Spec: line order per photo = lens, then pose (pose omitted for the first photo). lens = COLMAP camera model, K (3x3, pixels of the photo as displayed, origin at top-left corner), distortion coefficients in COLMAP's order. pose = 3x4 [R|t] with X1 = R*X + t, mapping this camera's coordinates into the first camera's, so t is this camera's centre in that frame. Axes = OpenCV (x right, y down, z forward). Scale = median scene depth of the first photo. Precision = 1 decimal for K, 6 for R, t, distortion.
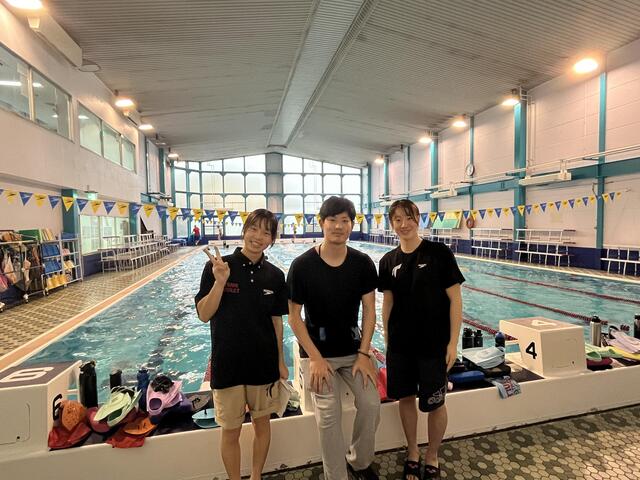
lens RADIAL K [[349.8, 0, 309.6], [0, 349.8, 227.9], [0, 0, 1]] dist [-0.003856, 0.000083]
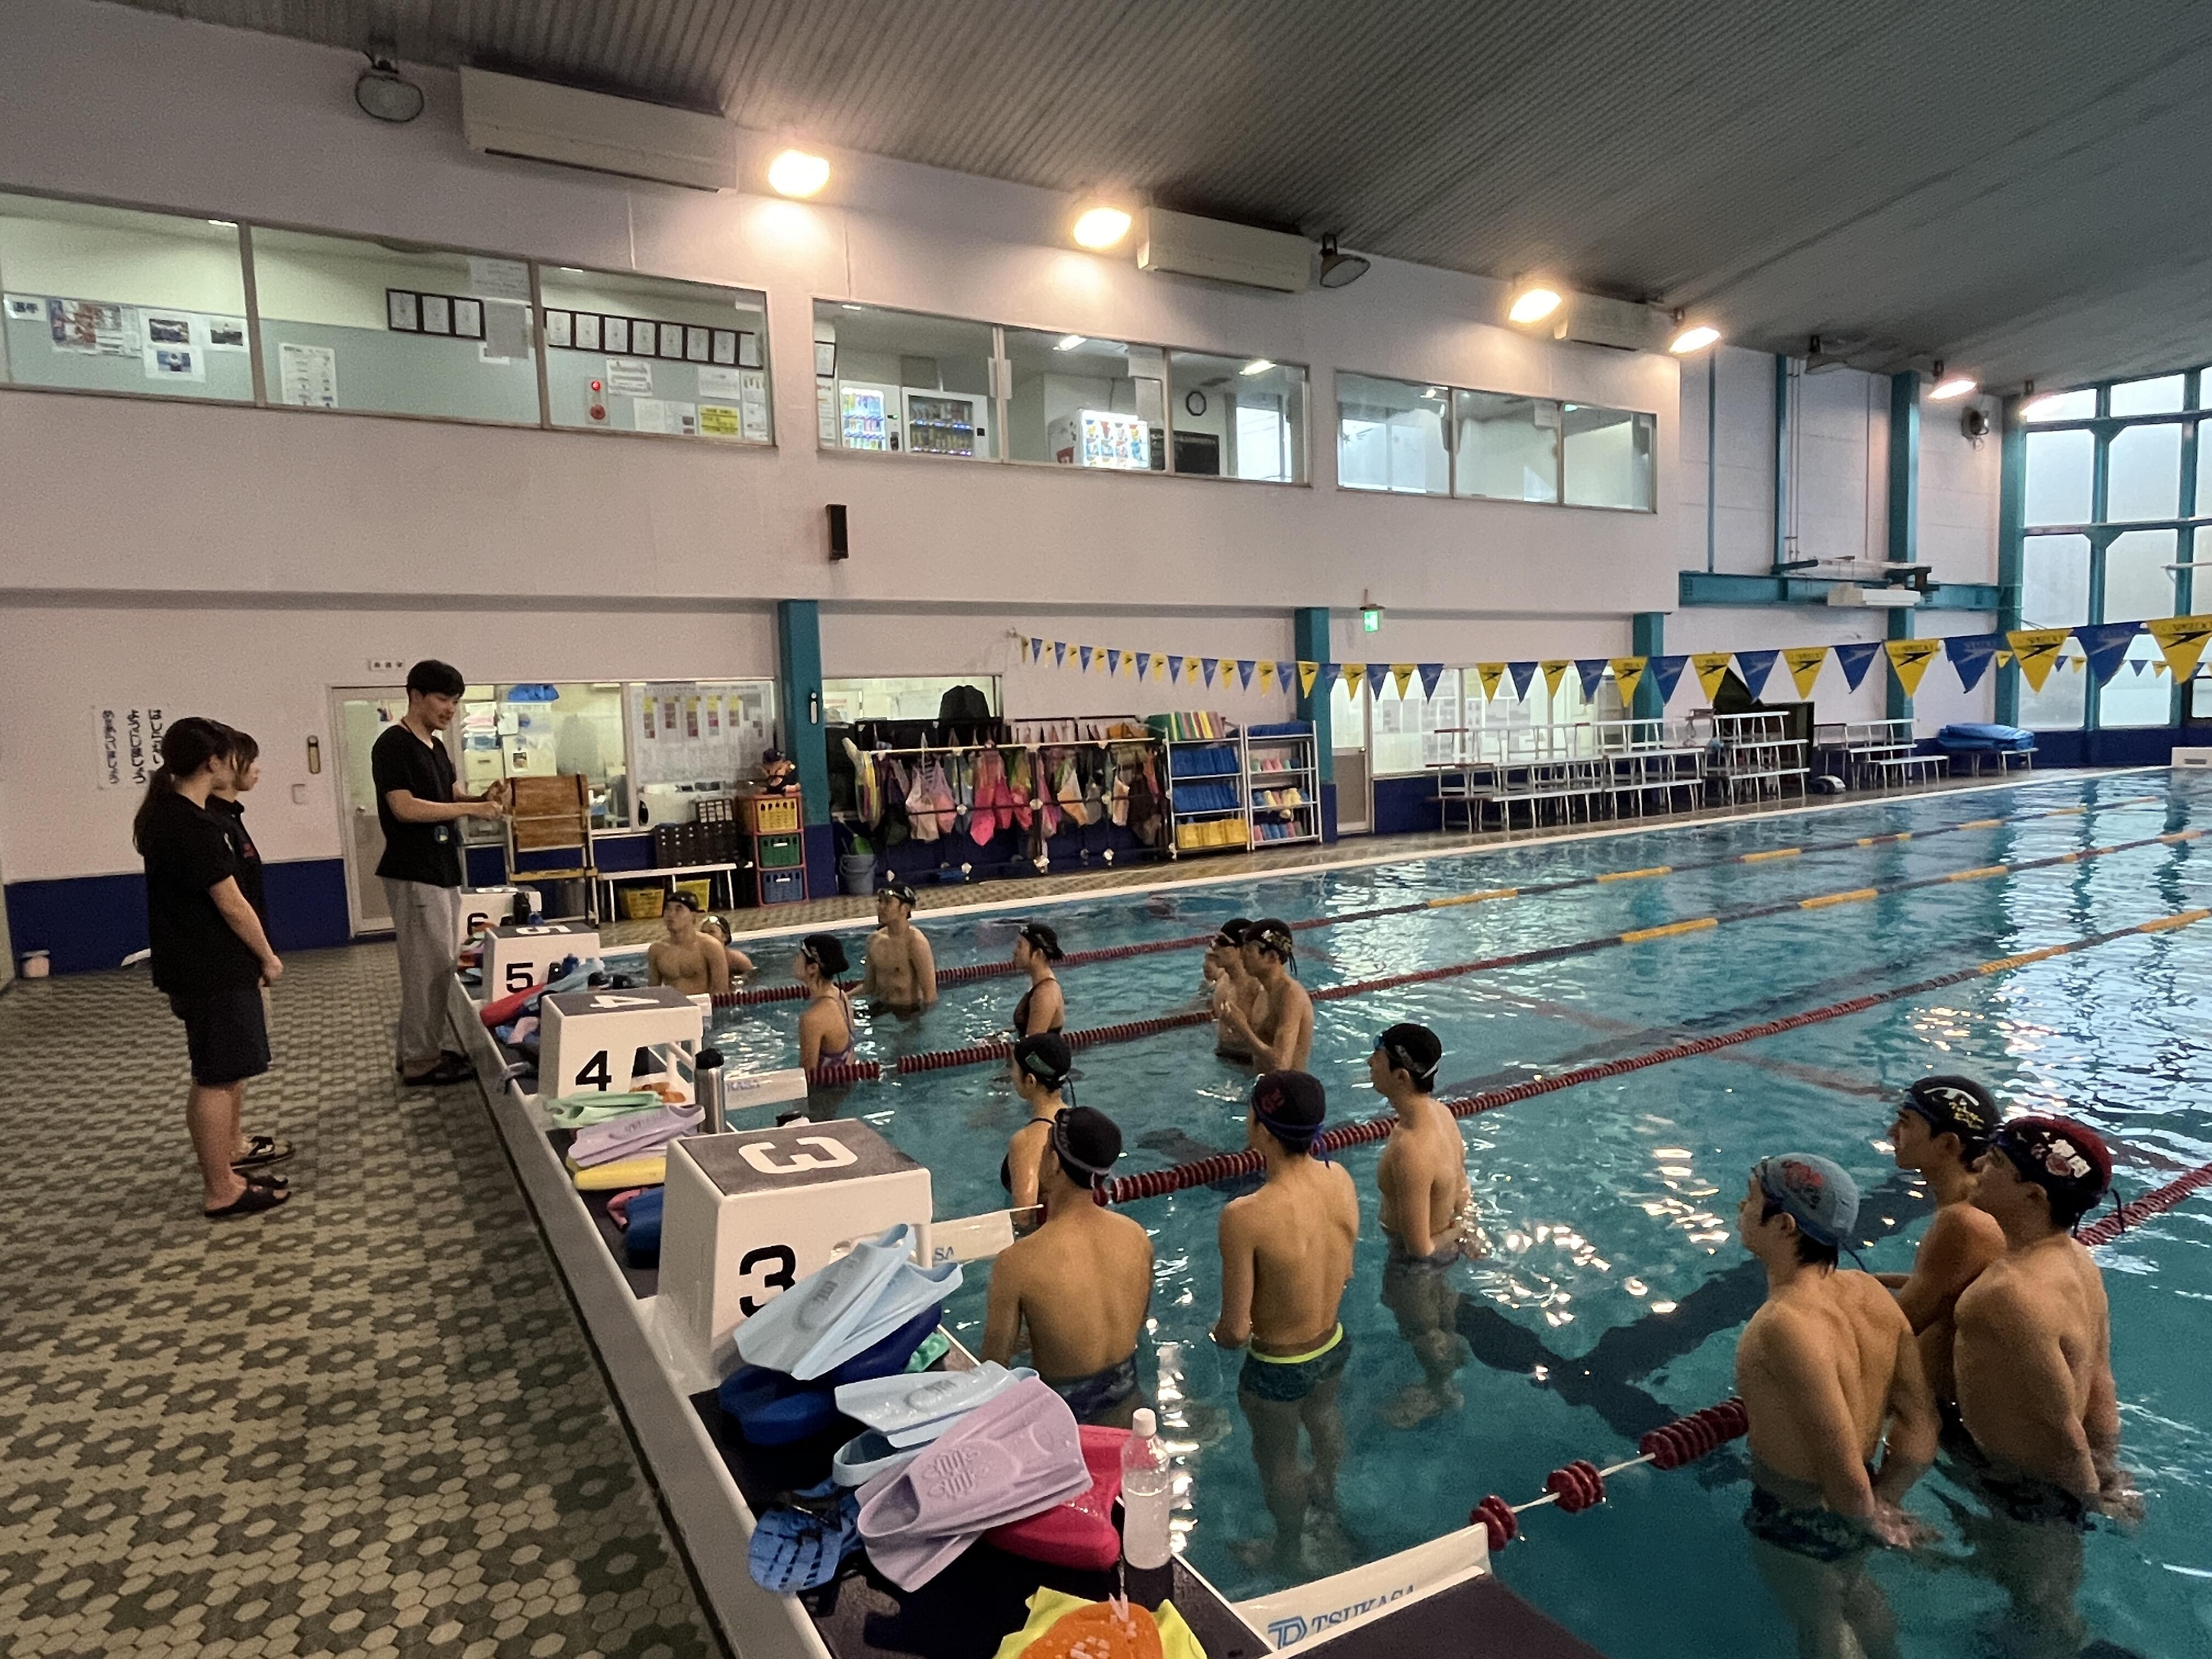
lens RADIAL K [[1293.7, 0, 1105.9], [0, 1293.7, 824.7], [0, 0, 1]] dist [0.002331, 0.000568]
pose [[0.326724, 0.092123, -0.940619, 0.527591], [0.017693, 0.994468, 0.103542, -0.018364], [0.944954, -0.050472, 0.323287, 0.252592]]
